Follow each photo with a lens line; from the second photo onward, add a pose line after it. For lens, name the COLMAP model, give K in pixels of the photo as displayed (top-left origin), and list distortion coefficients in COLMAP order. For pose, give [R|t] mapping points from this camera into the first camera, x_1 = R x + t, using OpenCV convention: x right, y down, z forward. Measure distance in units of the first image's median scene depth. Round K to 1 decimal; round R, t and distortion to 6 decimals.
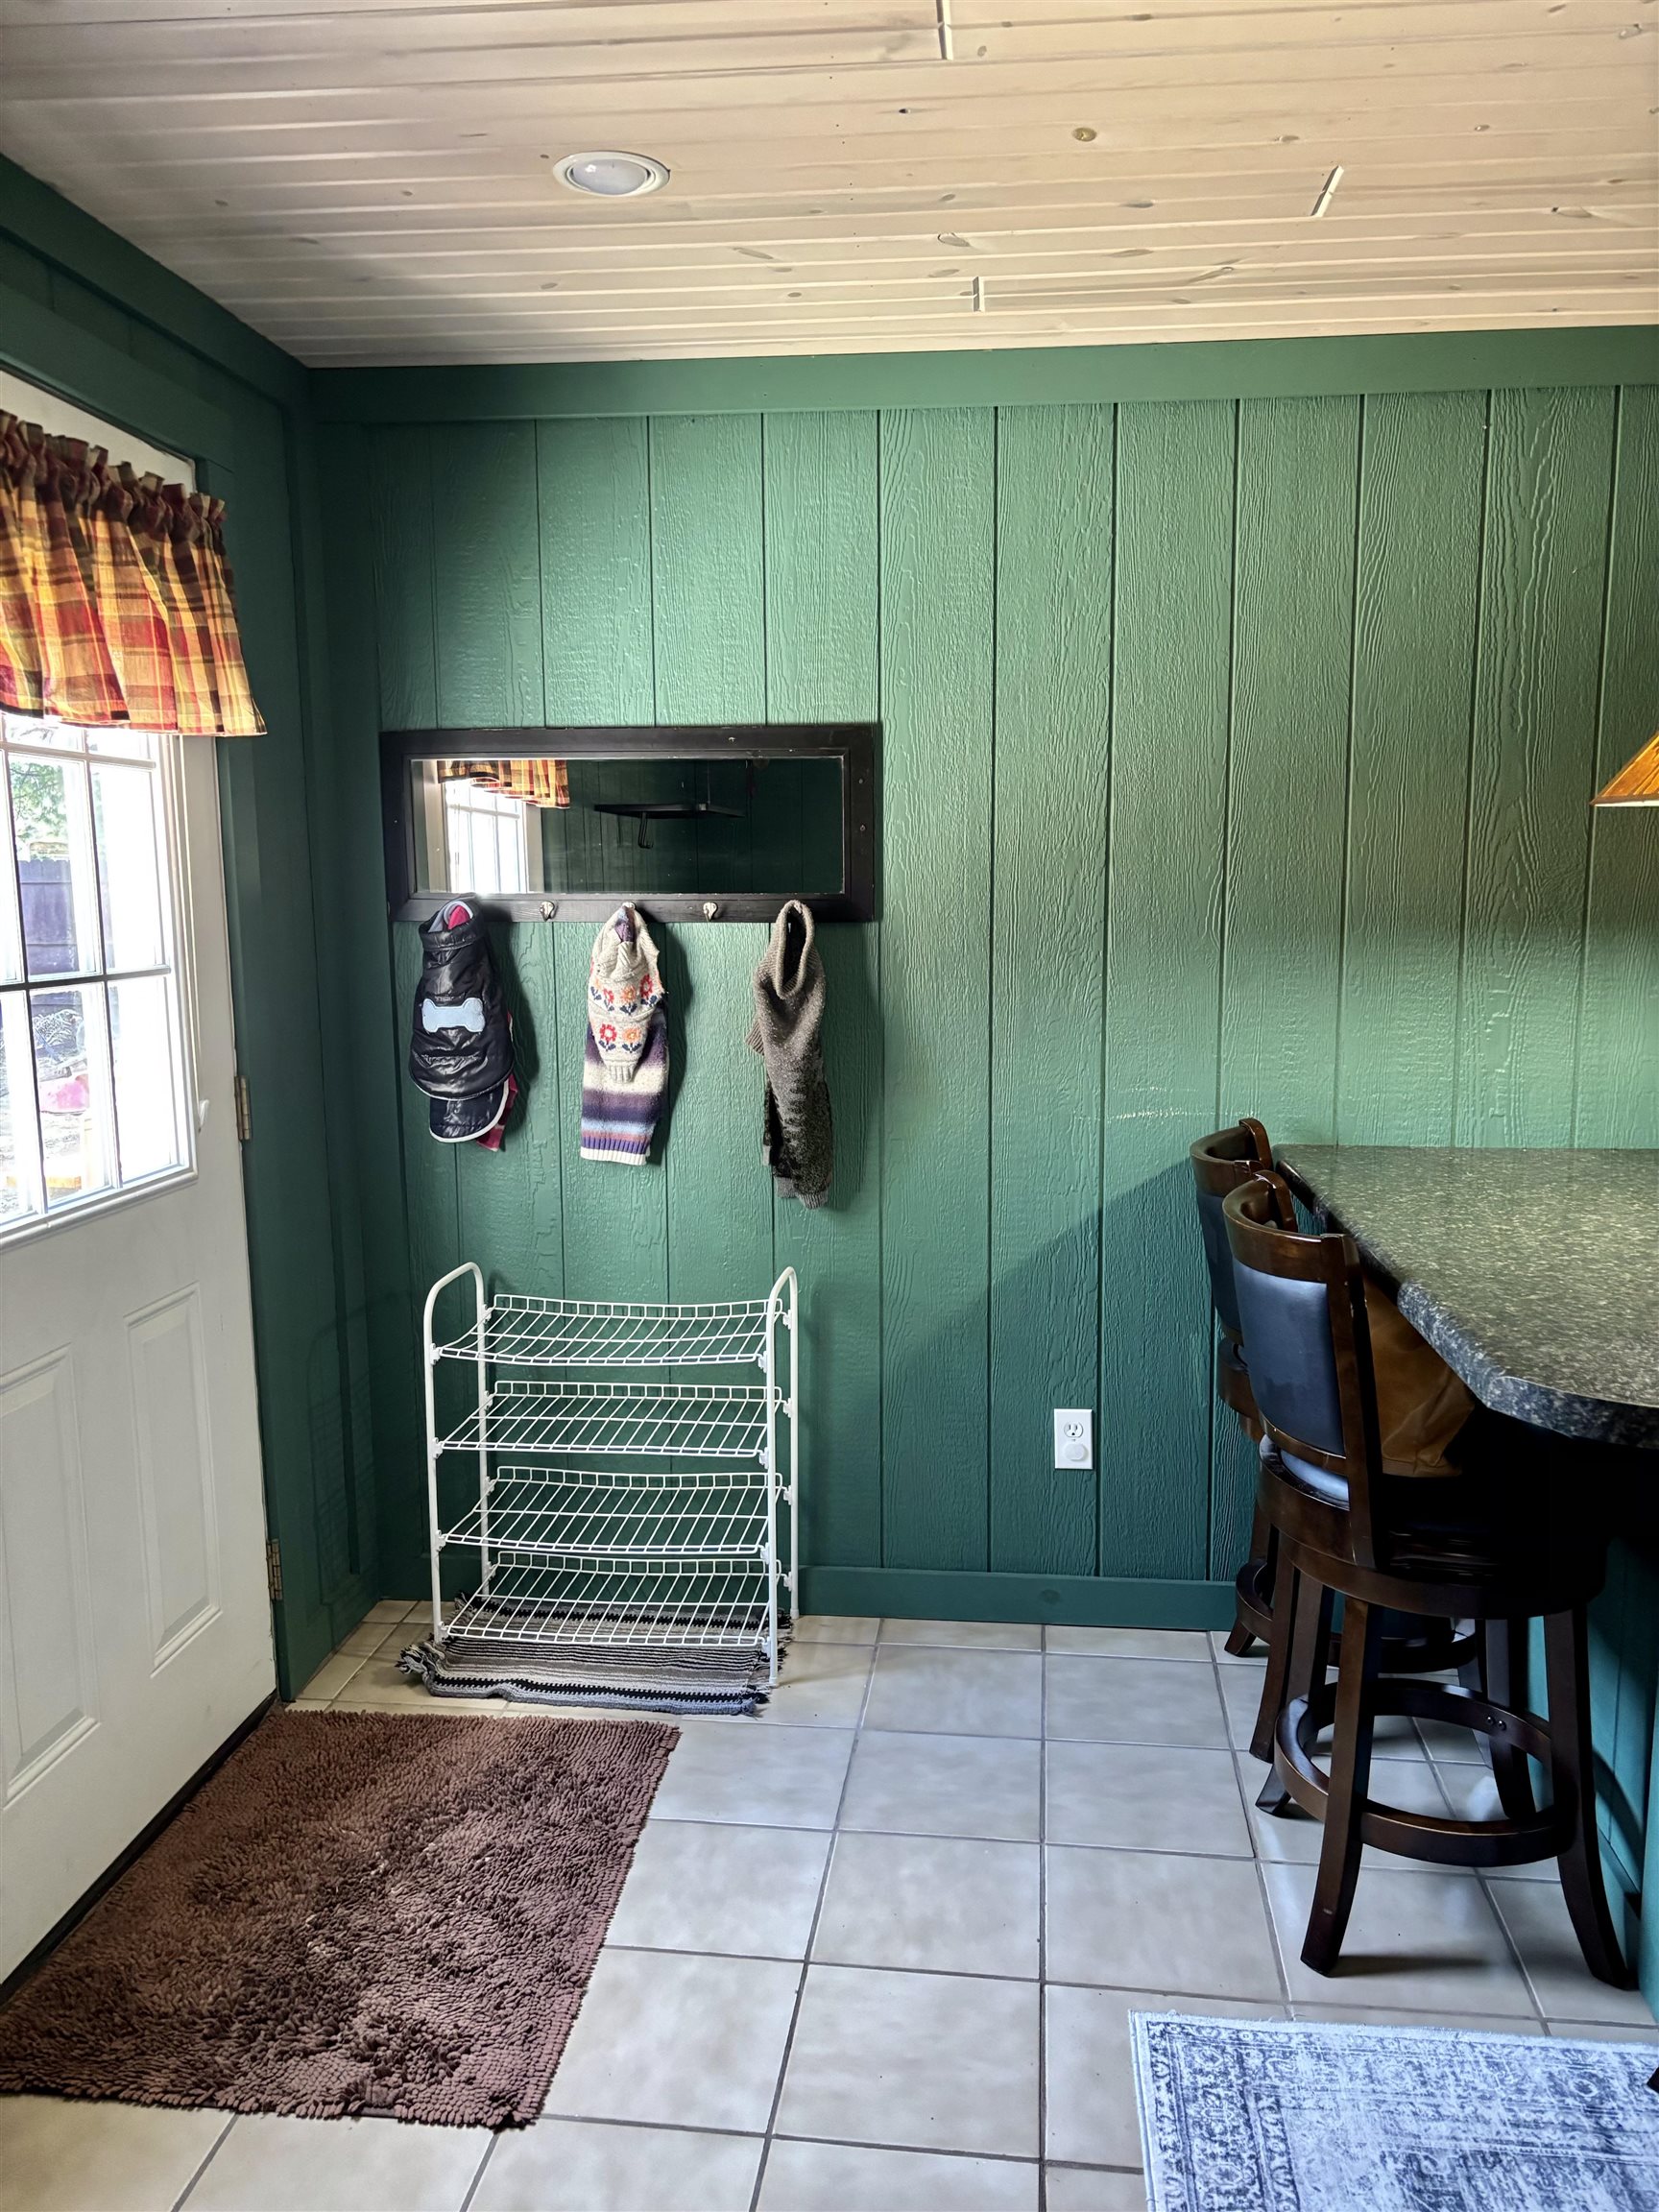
lens RADIAL K [[1669.1, 0, 827.0], [0, 1669.1, 1117.1], [0, 0, 1]] dist [0.054146, -0.057048]
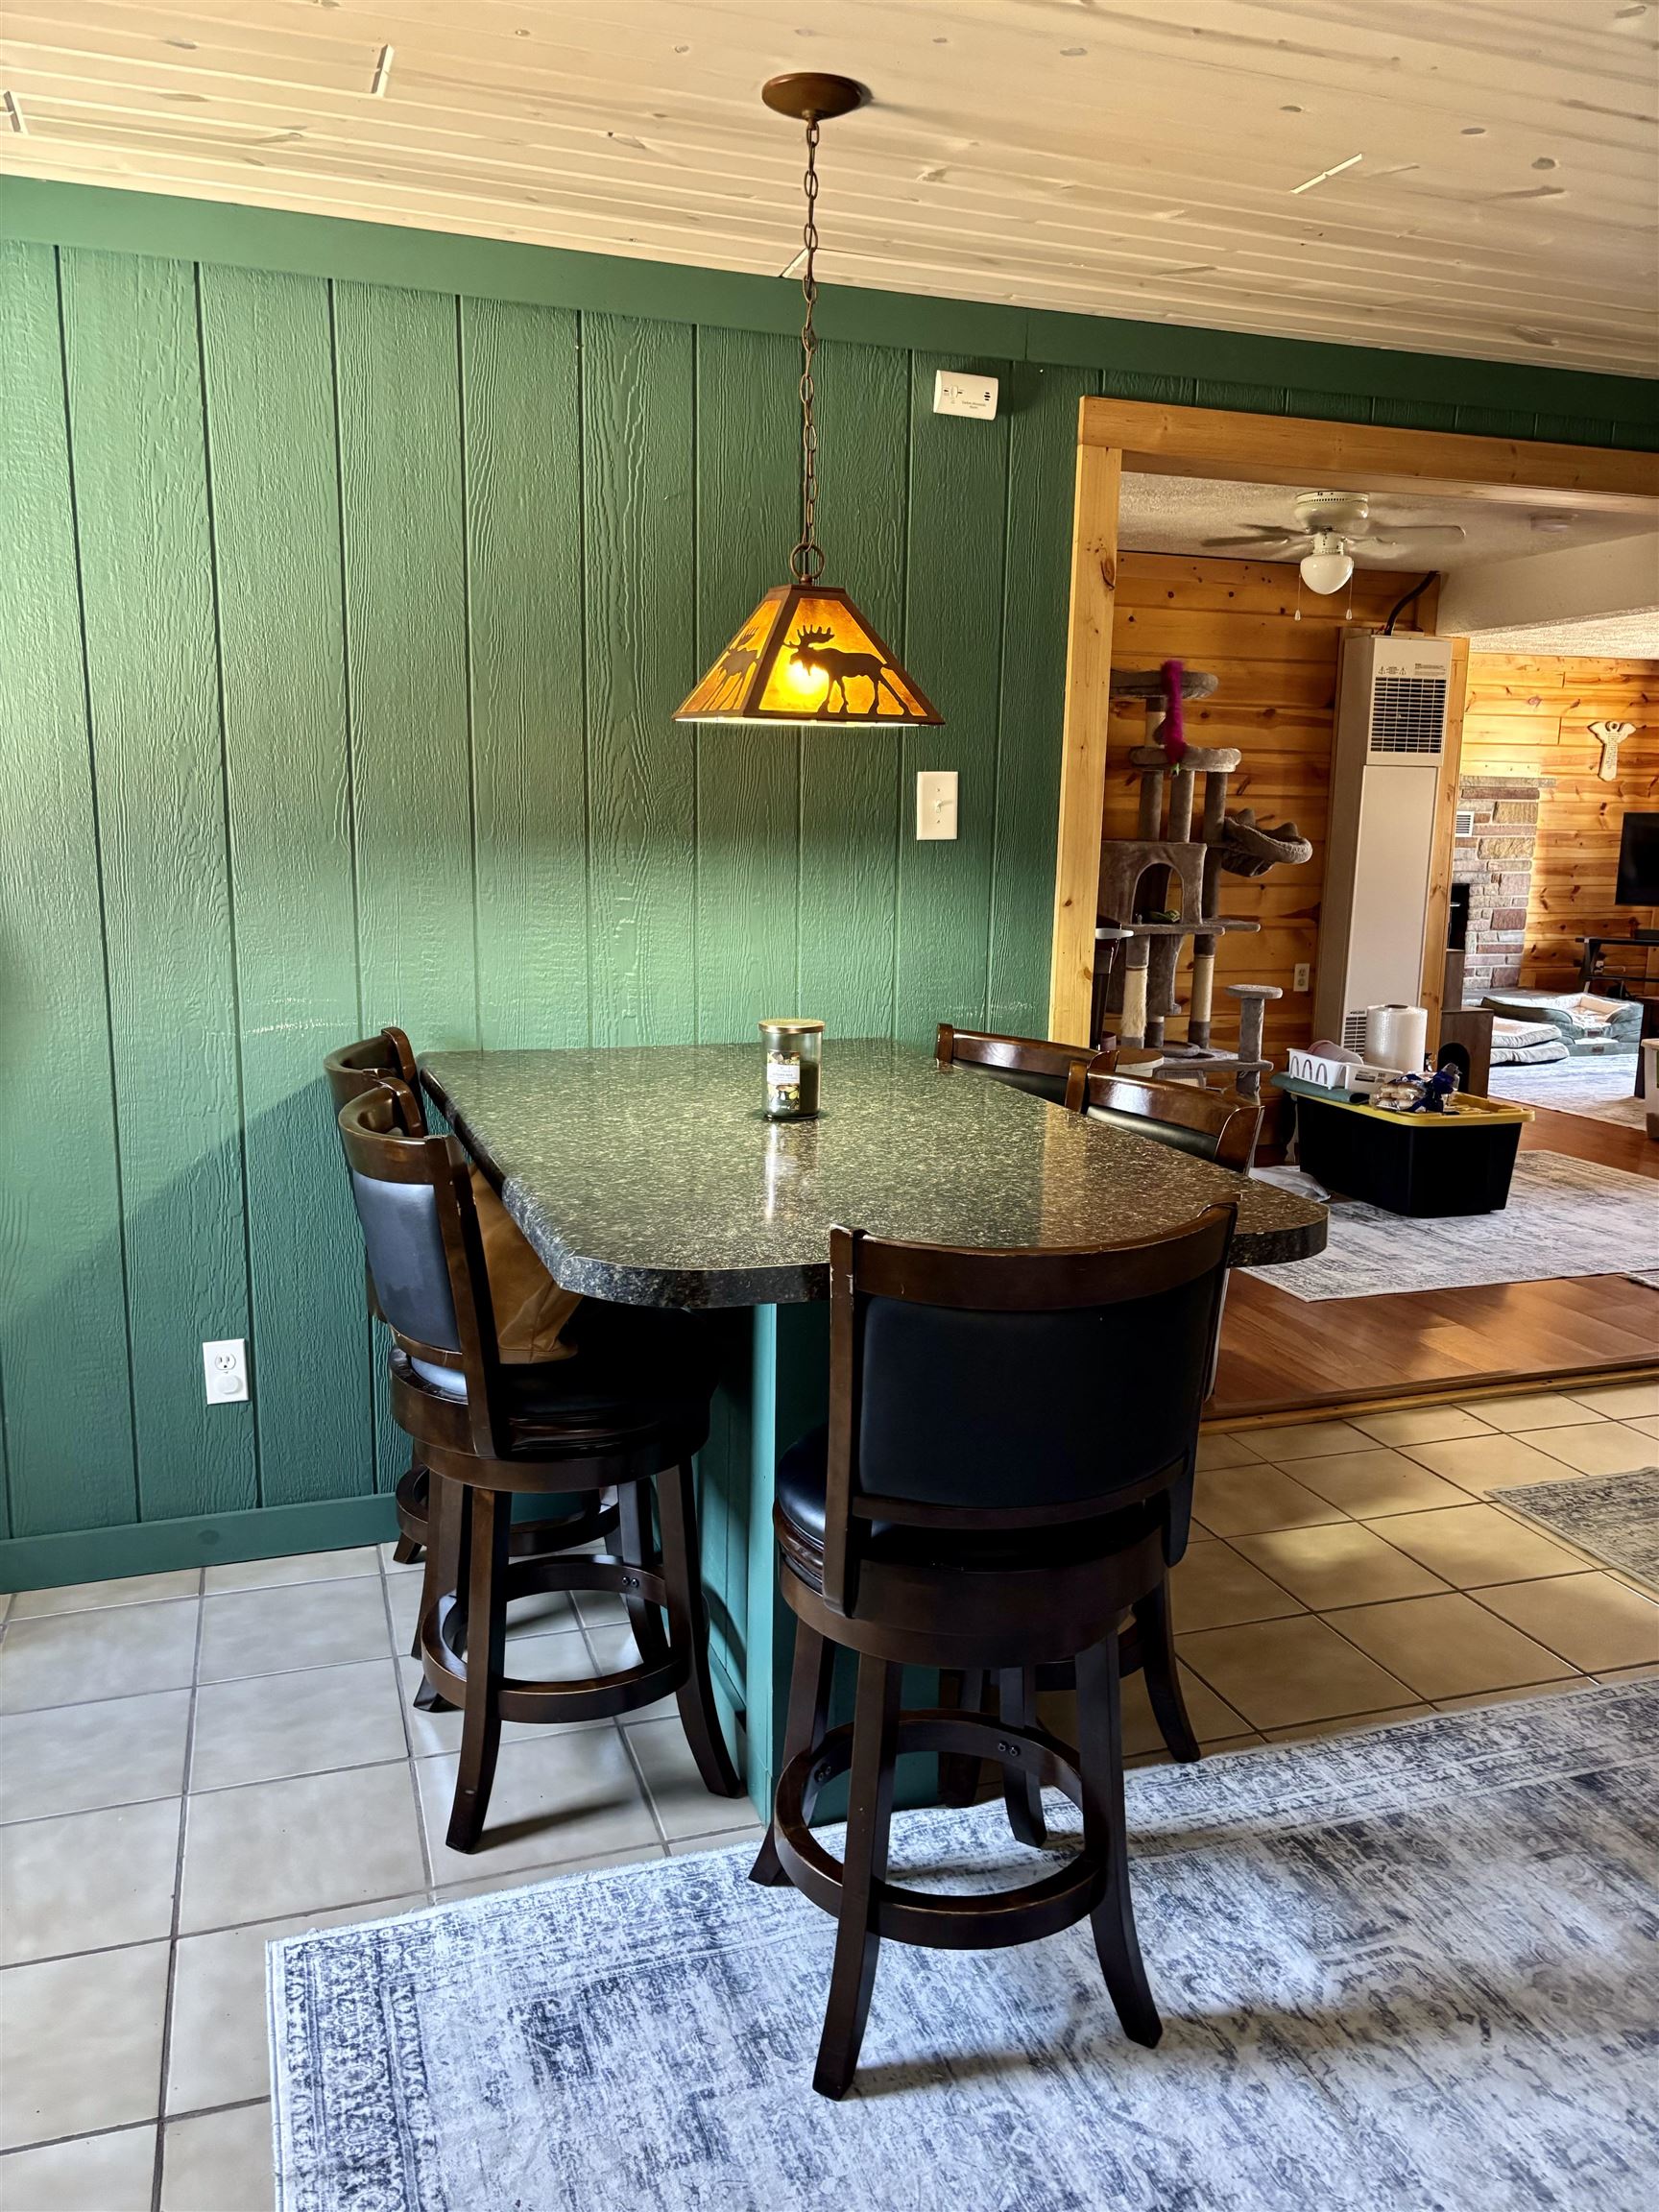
lens RADIAL K [[1669.1, 0, 819.7], [0, 1669.1, 1106.8], [0, 0, 1]] dist [0.054146, -0.057048]
pose [[0.902310, -0.058514, 0.427098, 0.069779], [0.040539, 0.997872, 0.051068, 0.009229], [-0.429177, -0.028765, 0.902762, -0.005360]]
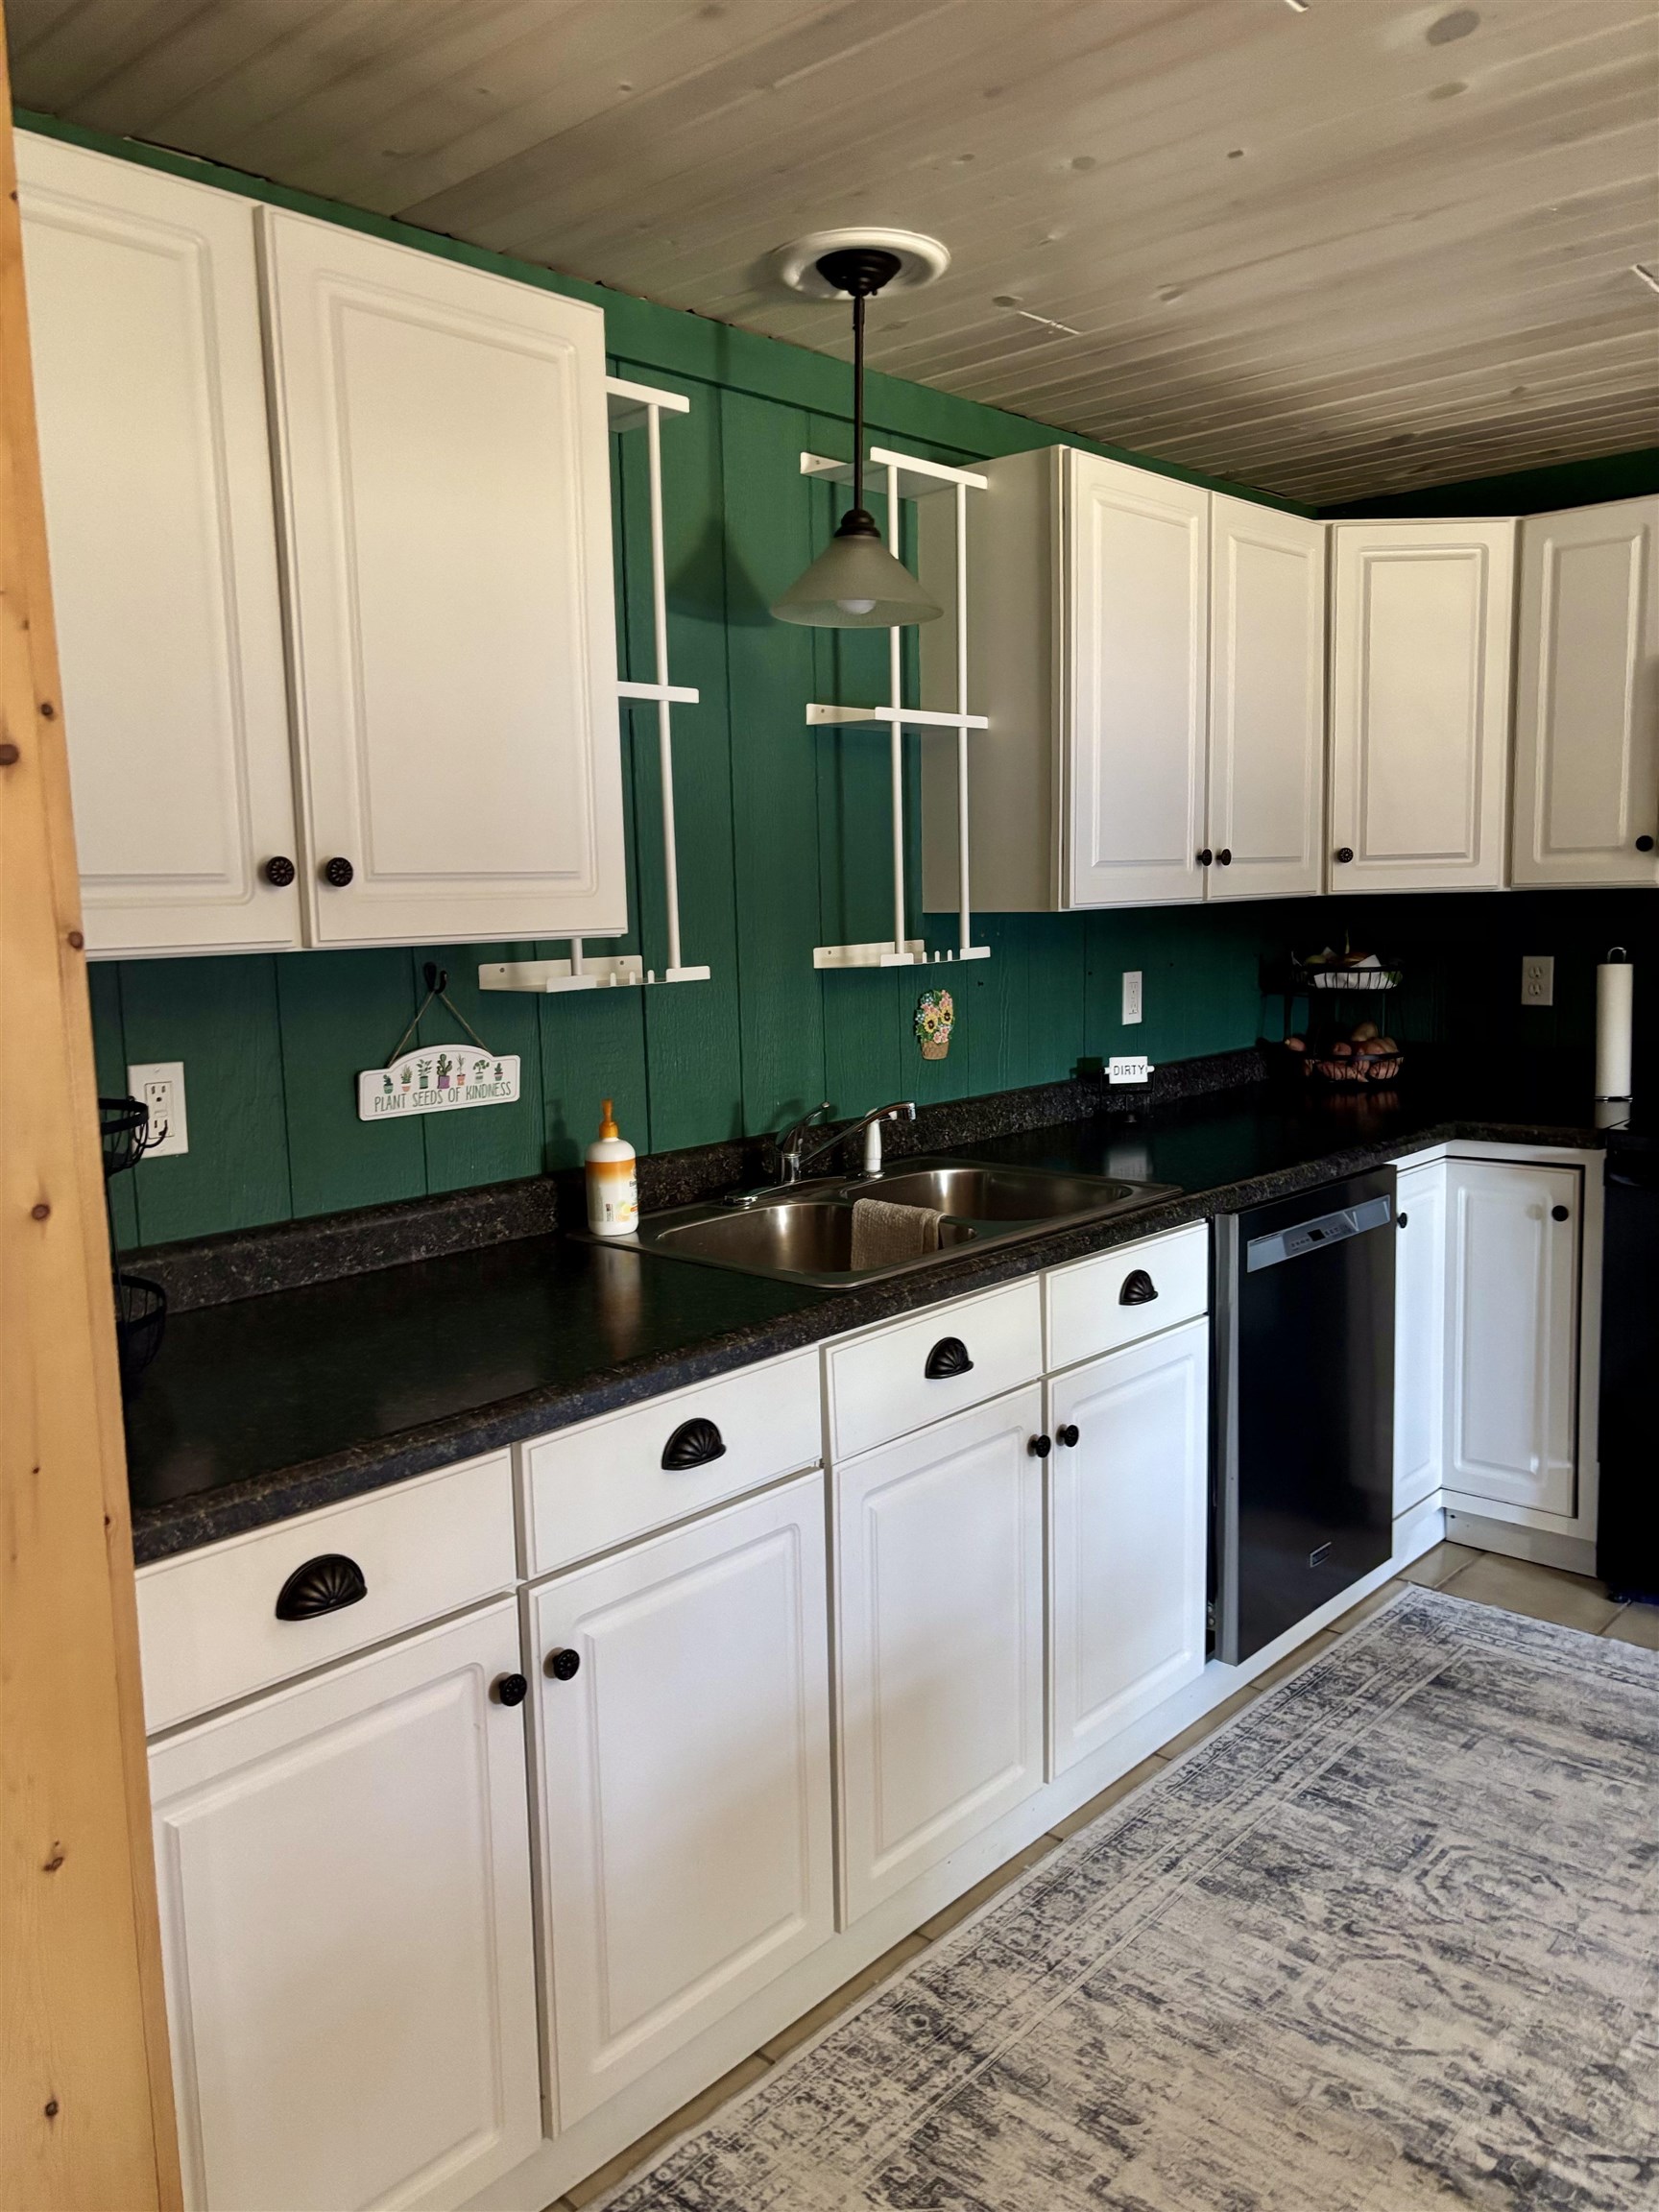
lens RADIAL K [[1669.1, 0, 851.7], [0, 1669.1, 1103.1], [0, 0, 1]] dist [0.054146, -0.057048]
pose [[0.576225, -0.113523, 0.809369, -0.314648], [0.135682, 0.989852, 0.042239, -0.044939], [-0.805950, 0.085478, 0.585780, 0.296687]]
